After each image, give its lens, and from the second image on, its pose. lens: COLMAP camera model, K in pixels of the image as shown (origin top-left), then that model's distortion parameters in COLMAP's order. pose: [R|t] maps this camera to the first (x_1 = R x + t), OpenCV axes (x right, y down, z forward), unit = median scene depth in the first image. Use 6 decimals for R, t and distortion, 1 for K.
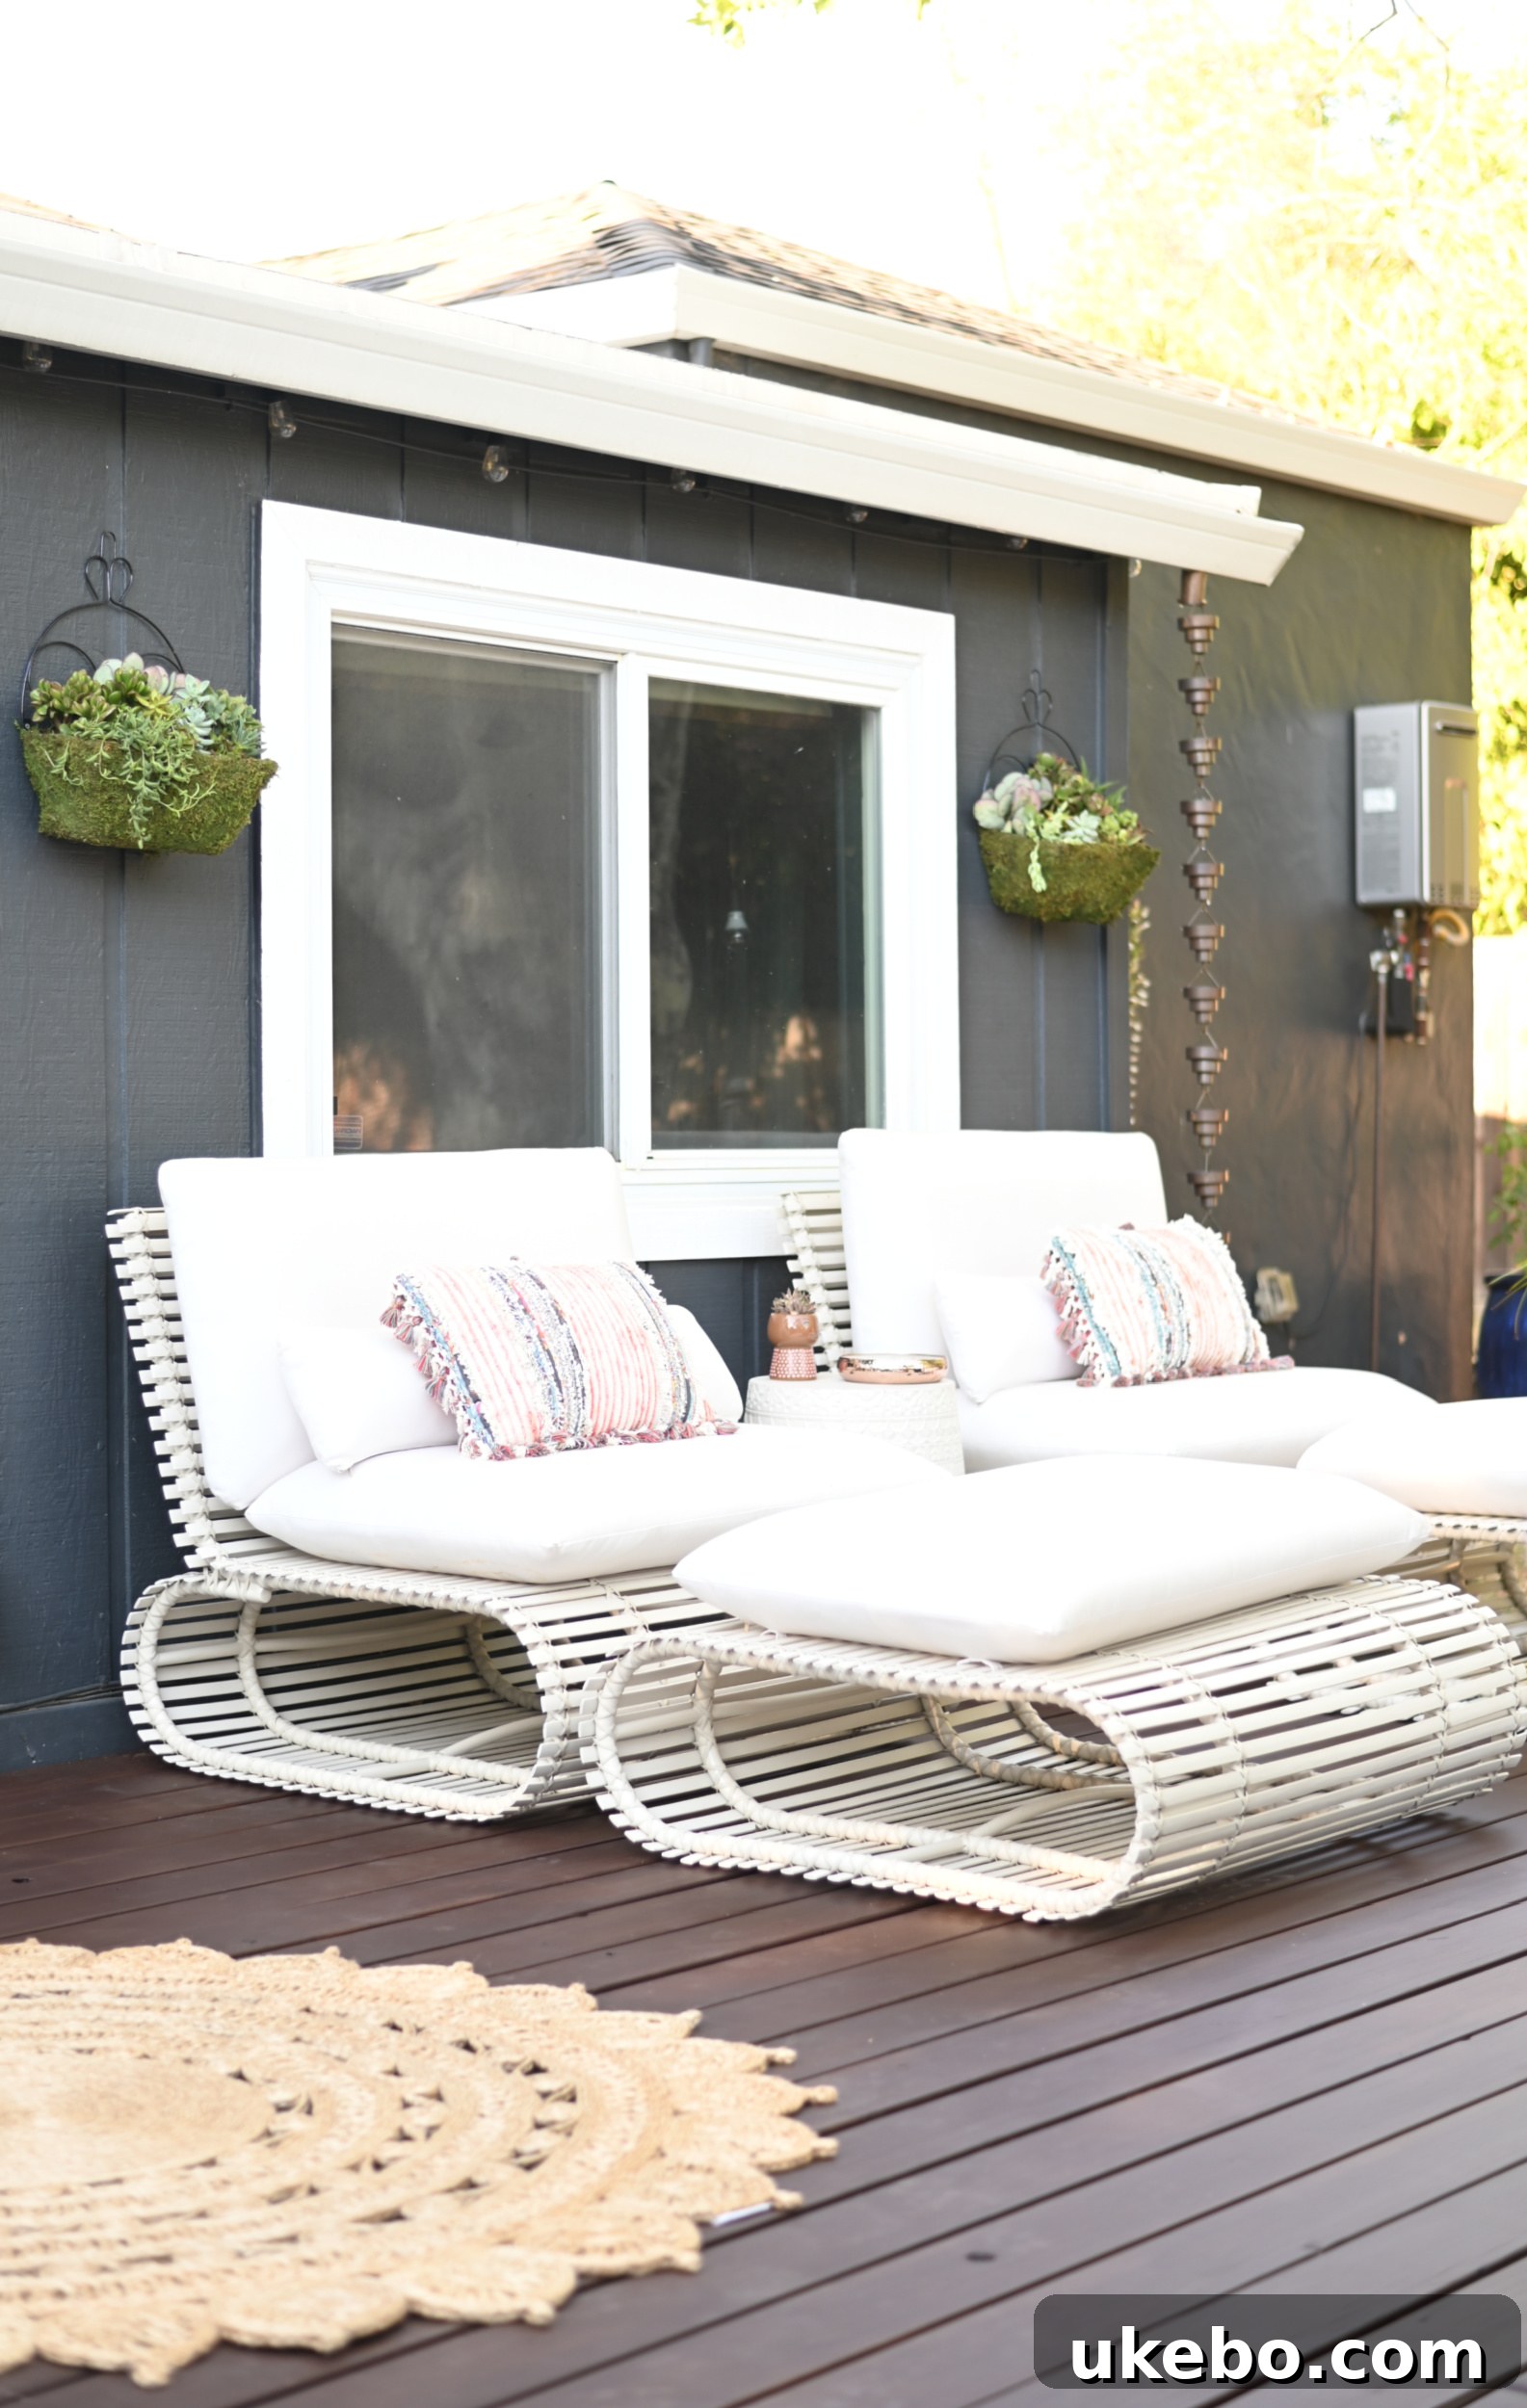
lens RADIAL K [[4493.6, 0, 763.5], [0, 4493.6, 1204.0], [0, 0, 1]] dist [-1.183333, -0.003663]
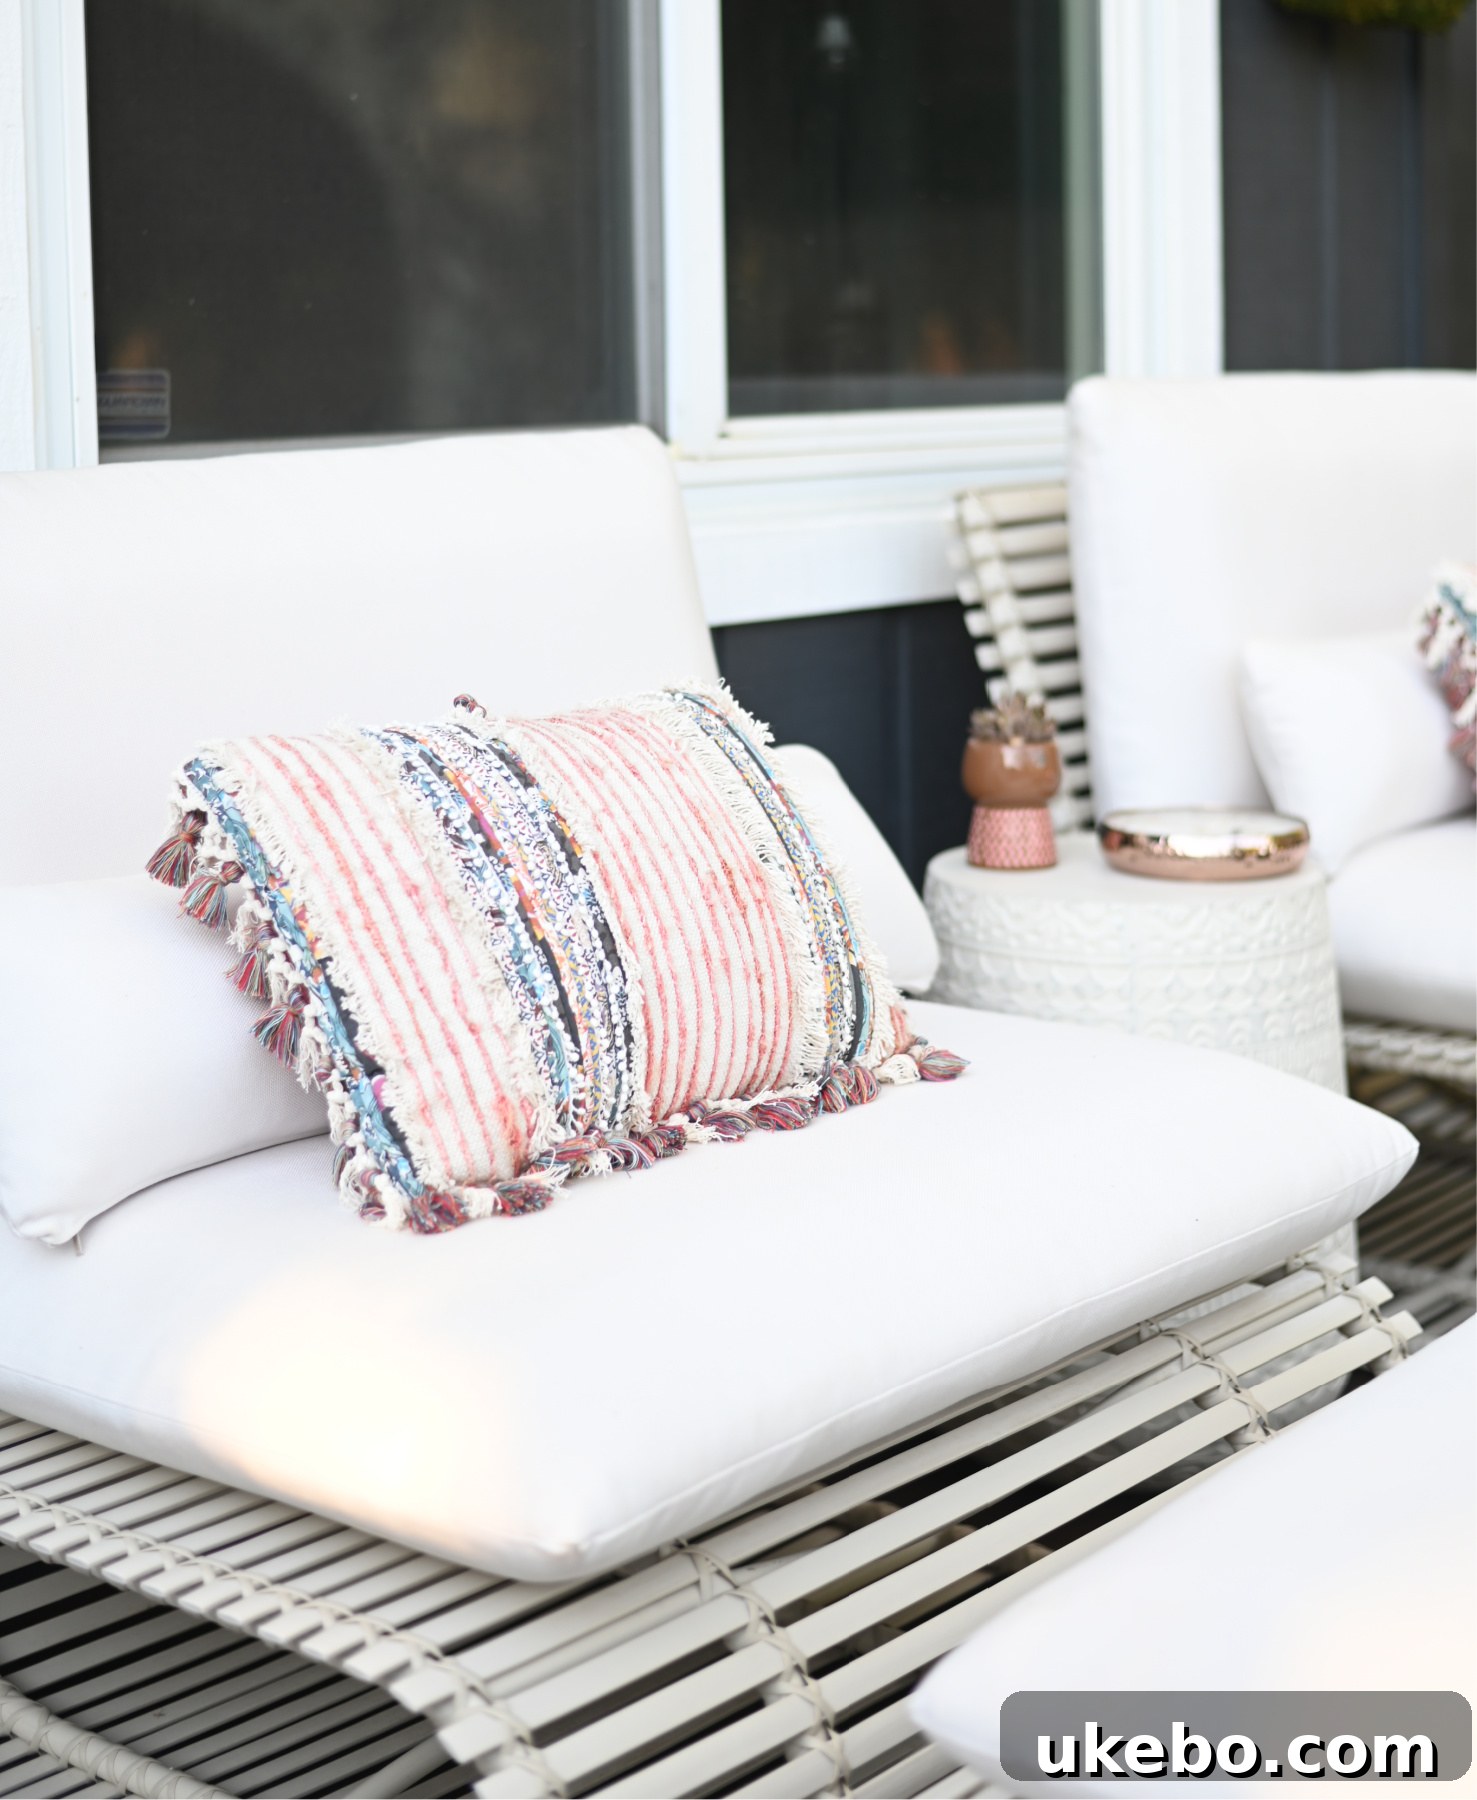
lens RADIAL K [[3811.6, 0, 738.5], [0, 3811.6, 900.0], [0, 0, 1]] dist [-0.084929, -0.085963]
pose [[0.999878, -0.015592, -0.000556, -0.029188], [0.015532, 0.991348, 0.130337, -0.017685], [-0.001481, -0.130330, 0.991470, 0.638161]]
